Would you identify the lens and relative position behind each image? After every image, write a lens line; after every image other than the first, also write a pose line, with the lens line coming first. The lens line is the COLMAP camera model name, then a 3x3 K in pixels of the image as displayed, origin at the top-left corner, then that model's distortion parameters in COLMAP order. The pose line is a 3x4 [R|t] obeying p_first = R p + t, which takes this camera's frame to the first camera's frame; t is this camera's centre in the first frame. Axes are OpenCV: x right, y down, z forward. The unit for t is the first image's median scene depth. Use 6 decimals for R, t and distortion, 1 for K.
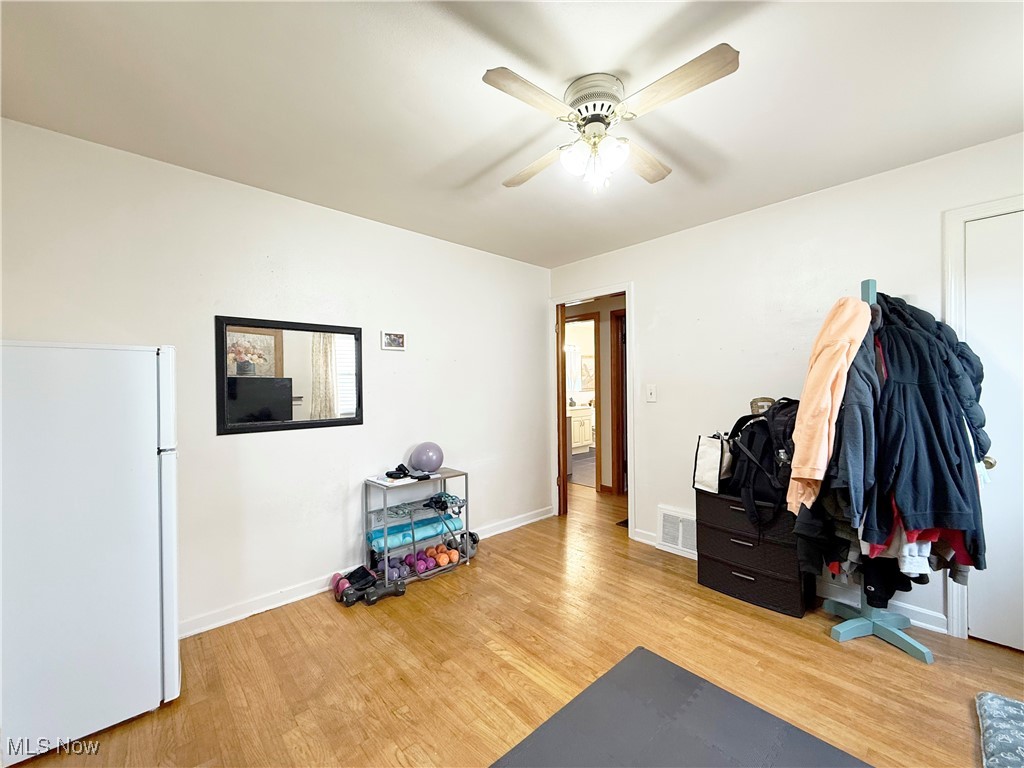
lens RADIAL K [[408.8, 0, 509.0], [0, 408.8, 386.1], [0, 0, 1]] dist [-0.000037, -0.000309]
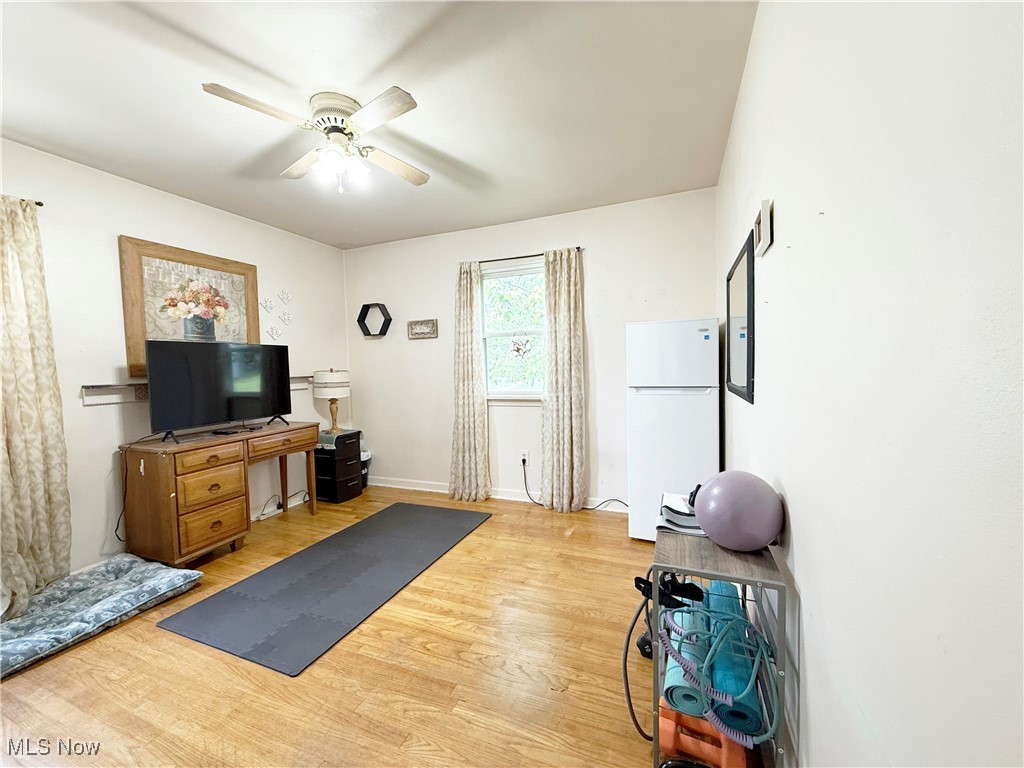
lens RADIAL K [[408.8, 0, 507.7], [0, 408.8, 380.7], [0, 0, 1]] dist [-0.000037, -0.000309]
pose [[-0.904513, 0.049883, -0.423518, 0.224571], [0.034440, 0.998436, 0.044044, 0.031963], [0.425053, 0.025253, -0.904816, 1.683789]]
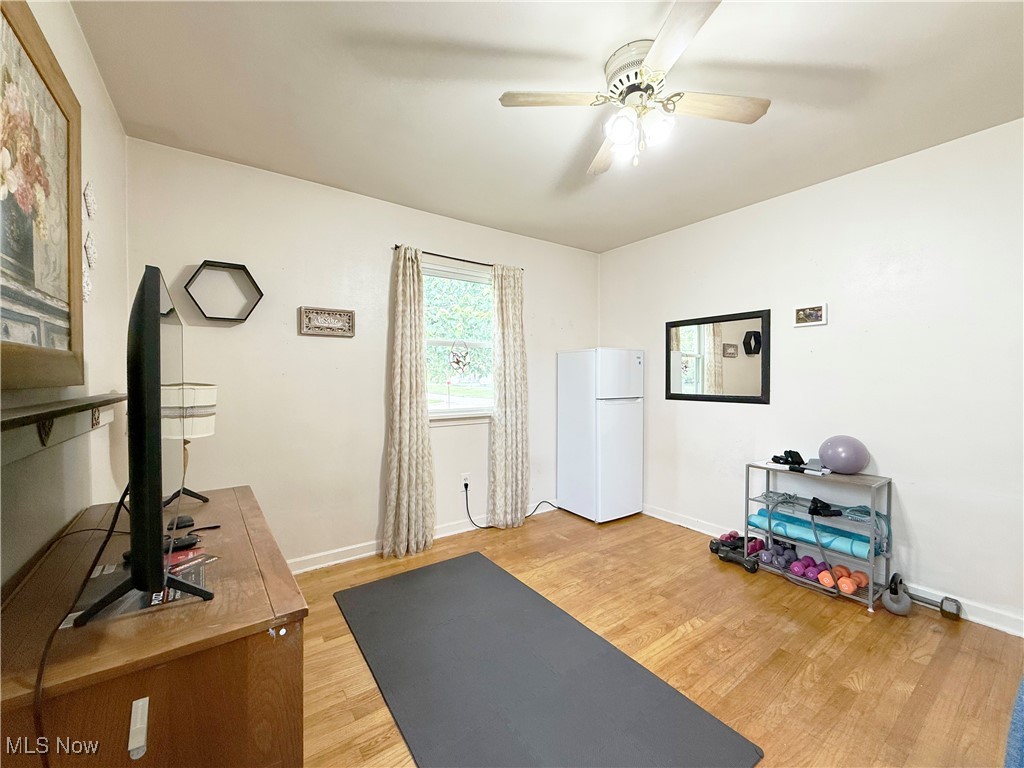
lens RADIAL K [[408.8, 0, 508.8], [0, 408.8, 382.6], [0, 0, 1]] dist [-0.000037, -0.000309]
pose [[-0.125741, 0.025360, -0.991739, 0.904507], [-0.001781, 0.999666, 0.025789, 0.018206], [0.992062, 0.005009, -0.125654, 0.597034]]
